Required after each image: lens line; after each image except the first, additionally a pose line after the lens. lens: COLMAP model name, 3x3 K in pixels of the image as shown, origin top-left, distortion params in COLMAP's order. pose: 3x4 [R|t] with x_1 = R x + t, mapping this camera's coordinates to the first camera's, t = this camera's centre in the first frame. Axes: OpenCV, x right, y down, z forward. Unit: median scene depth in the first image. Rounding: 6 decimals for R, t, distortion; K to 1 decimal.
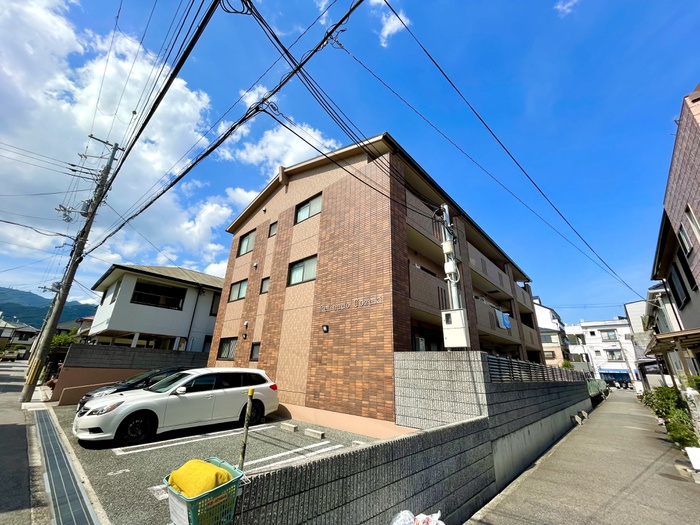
lens RADIAL K [[283.7, 0, 348.0], [0, 283.7, 260.1], [0, 0, 1]] dist [-0.003025, 0.000538]
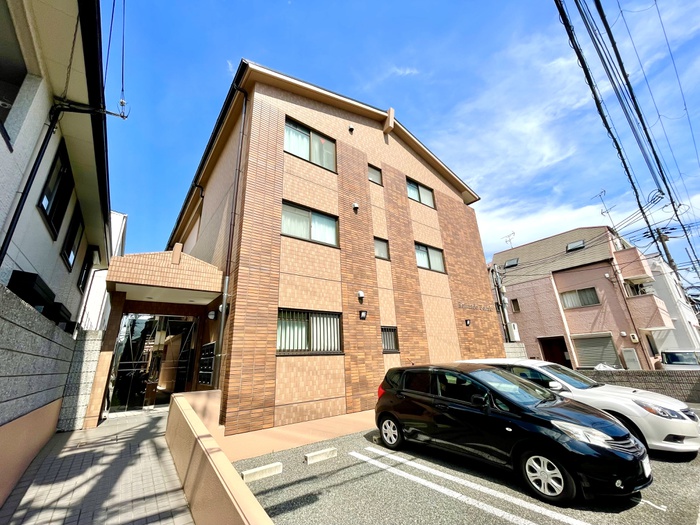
lens RADIAL K [[283.7, 0, 349.0], [0, 283.7, 259.7], [0, 0, 1]] dist [-0.003025, 0.000538]
pose [[0.173498, 0.287747, 0.941860, -1.454240], [-0.308679, 0.924062, -0.225448, 0.450784], [-0.935209, -0.251617, 0.249144, 1.330364]]
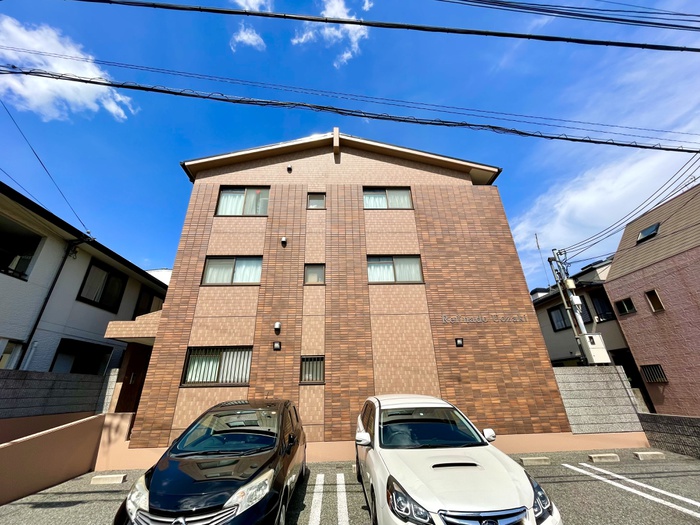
lens RADIAL K [[283.7, 0, 348.7], [0, 283.7, 261.4], [0, 0, 1]] dist [-0.003025, 0.000538]
pose [[0.705849, 0.243258, 0.665284, -1.058562], [-0.206951, 0.969027, -0.134750, 0.202782], [-0.677457, -0.042567, 0.734330, 0.637446]]
